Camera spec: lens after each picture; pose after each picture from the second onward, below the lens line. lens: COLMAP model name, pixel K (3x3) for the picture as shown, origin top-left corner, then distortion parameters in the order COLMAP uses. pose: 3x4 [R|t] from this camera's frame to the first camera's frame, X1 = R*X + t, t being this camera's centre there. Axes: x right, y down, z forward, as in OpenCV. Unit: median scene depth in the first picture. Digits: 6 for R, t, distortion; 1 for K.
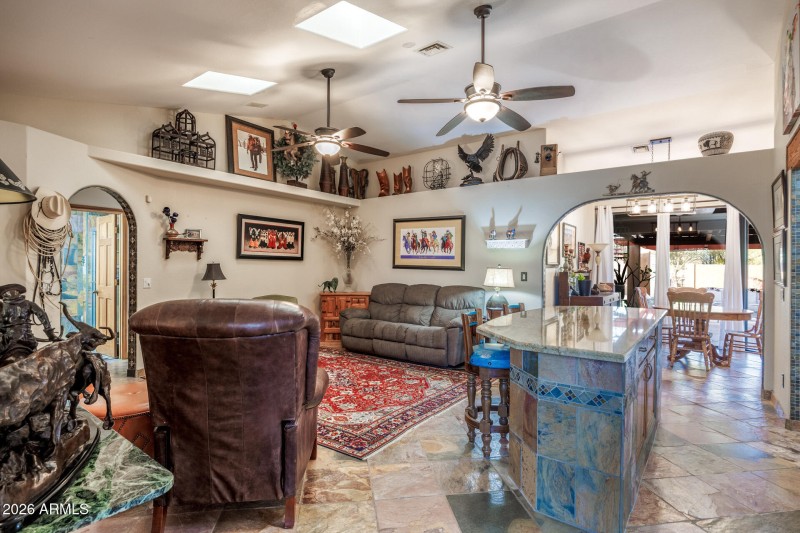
lens RADIAL K [[402.0, 0, 395.8], [0, 402.0, 265.4], [0, 0, 1]] dist [-0.001597, -0.000265]
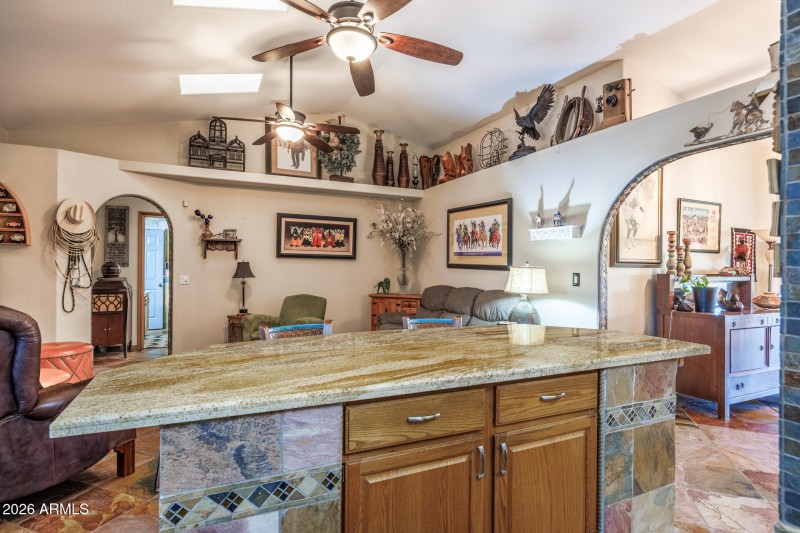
lens RADIAL K [[412.6, 0, 401.8], [0, 412.6, 264.6], [0, 0, 1]] dist [0.000382, -0.000105]
pose [[0.888604, -0.000806, -0.458674, 0.349250], [-0.000955, 0.999993, -0.003608, 0.004396], [0.458674, 0.003645, 0.888597, 0.213941]]
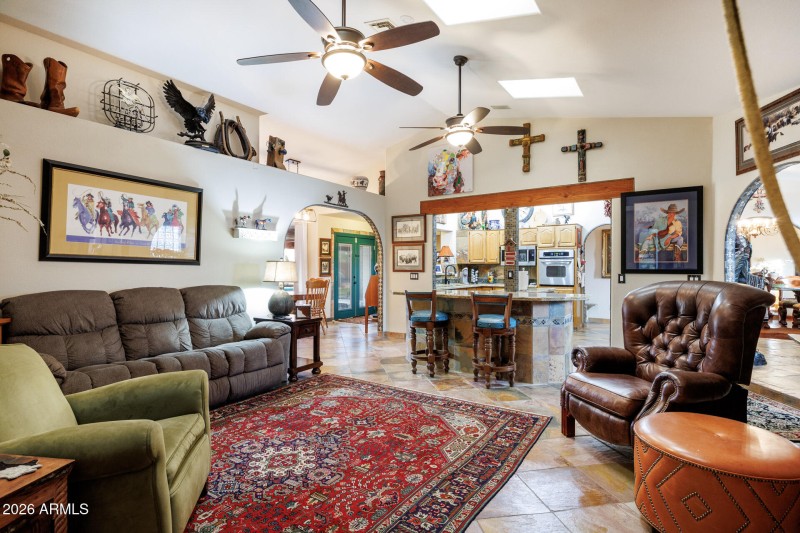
lens RADIAL K [[402.0, 0, 395.8], [0, 402.0, 265.4], [0, 0, 1]] dist [-0.001597, -0.000265]
pose [[-0.035083, -0.000952, 0.999384, -0.575793], [-0.007039, 0.999975, 0.000705, 0.011027], [-0.999360, -0.007010, -0.035089, 0.680631]]
